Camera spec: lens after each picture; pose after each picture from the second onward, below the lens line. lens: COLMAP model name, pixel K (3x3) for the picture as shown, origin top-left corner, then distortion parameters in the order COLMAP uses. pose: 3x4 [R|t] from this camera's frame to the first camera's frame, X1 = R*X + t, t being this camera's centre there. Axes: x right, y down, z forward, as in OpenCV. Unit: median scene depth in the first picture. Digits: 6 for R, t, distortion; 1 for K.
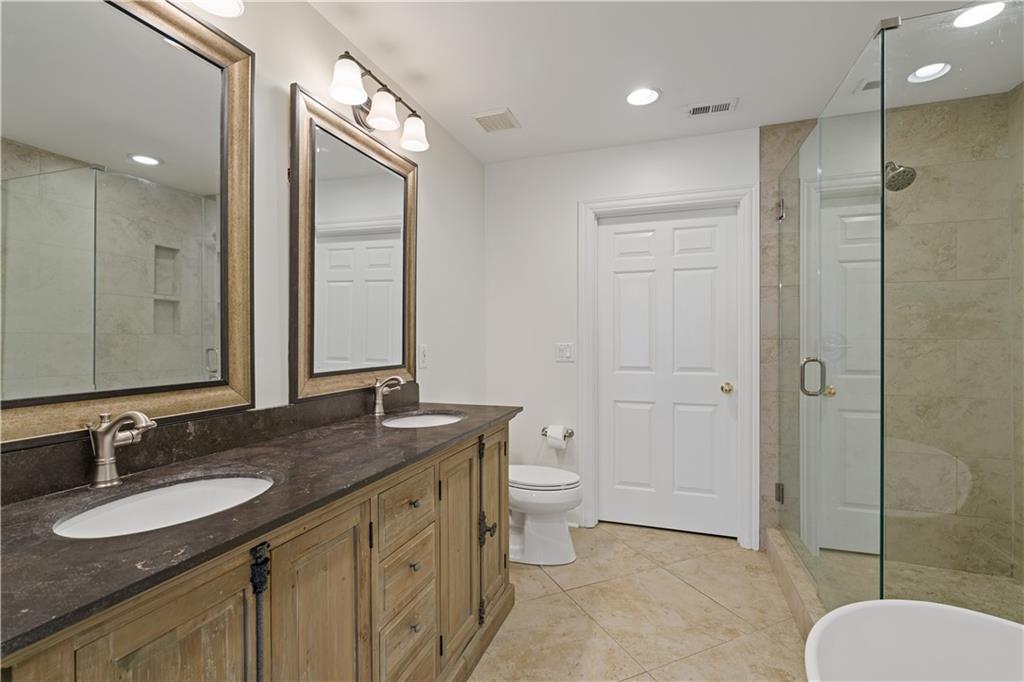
lens RADIAL K [[460.5, 0, 512.6], [0, 460.5, 340.9], [0, 0, 1]] dist [-0.003700, 0.000460]
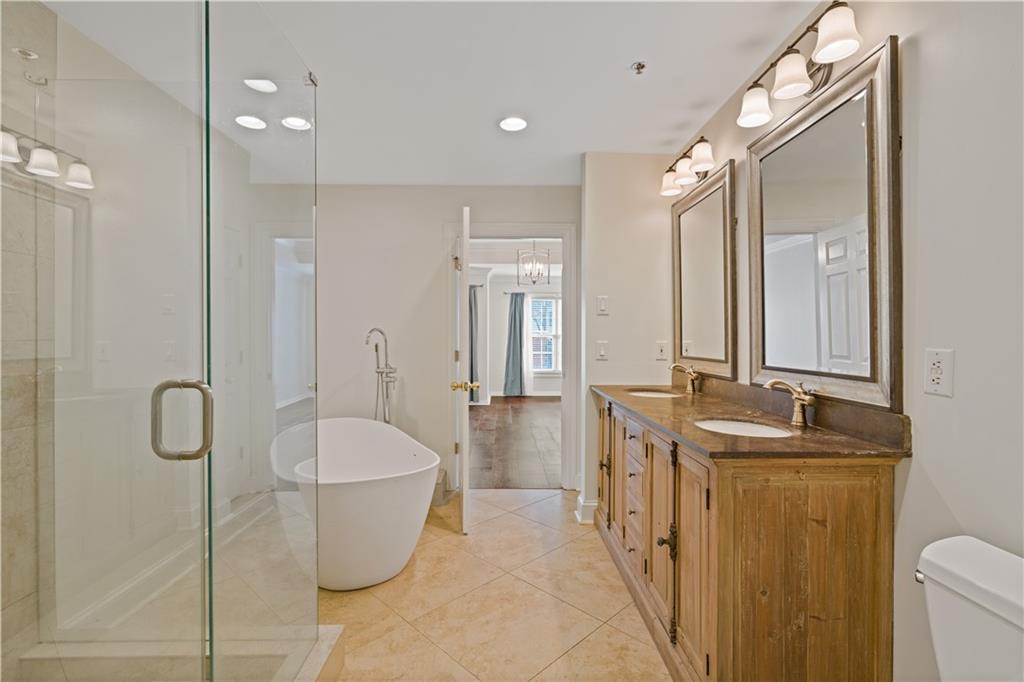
lens RADIAL K [[463.6, 0, 511.7], [0, 463.6, 340.7], [0, 0, 1]] dist [-0.004047, 0.000589]
pose [[-0.933826, 0.008015, -0.357638, 0.389105], [0.001277, 0.999817, 0.019071, -0.011252], [0.357725, 0.017352, -0.933666, 1.204076]]
